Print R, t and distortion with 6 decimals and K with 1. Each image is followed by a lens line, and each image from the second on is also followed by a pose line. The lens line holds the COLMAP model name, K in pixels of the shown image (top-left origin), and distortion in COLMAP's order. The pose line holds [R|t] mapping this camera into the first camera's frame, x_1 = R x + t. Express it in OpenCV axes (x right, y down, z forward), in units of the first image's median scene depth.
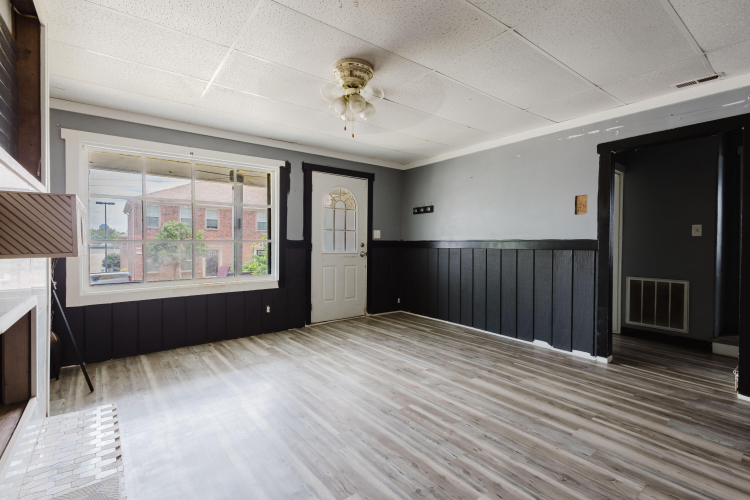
lens RADIAL K [[345.1, 0, 376.5], [0, 345.1, 248.3], [0, 0, 1]] dist [0.008699, -0.000485]
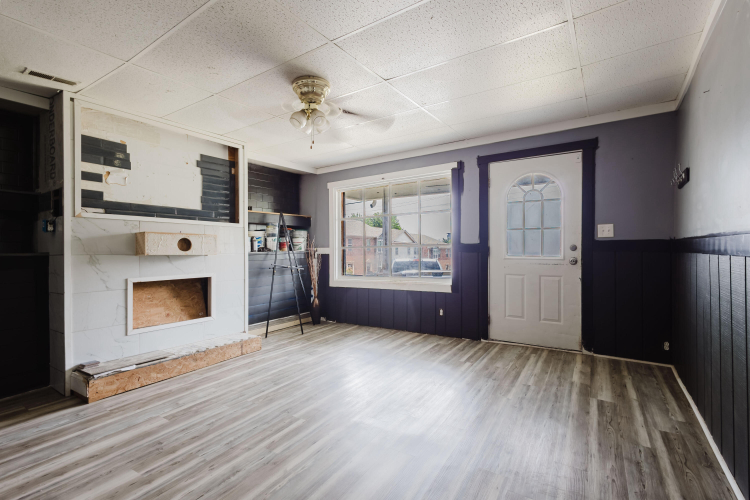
lens RADIAL K [[345.1, 0, 376.5], [0, 345.1, 248.3], [0, 0, 1]] dist [0.008699, -0.000485]
pose [[0.328677, -0.008083, -0.944408, 0.720146], [-0.000607, 0.999961, -0.008770, -0.003191], [0.944442, 0.003456, 0.328660, 0.599938]]
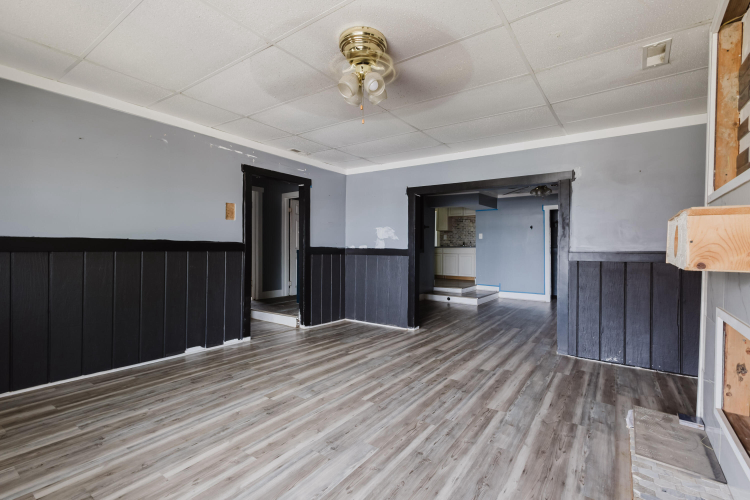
lens RADIAL K [[345.1, 0, 376.5], [0, 345.1, 248.3], [0, 0, 1]] dist [0.008699, -0.000485]
pose [[-0.285338, -0.008802, 0.958386, -0.638788], [-0.001355, 0.999961, 0.008780, -0.016093], [-0.958426, 0.001207, -0.285339, 0.864746]]
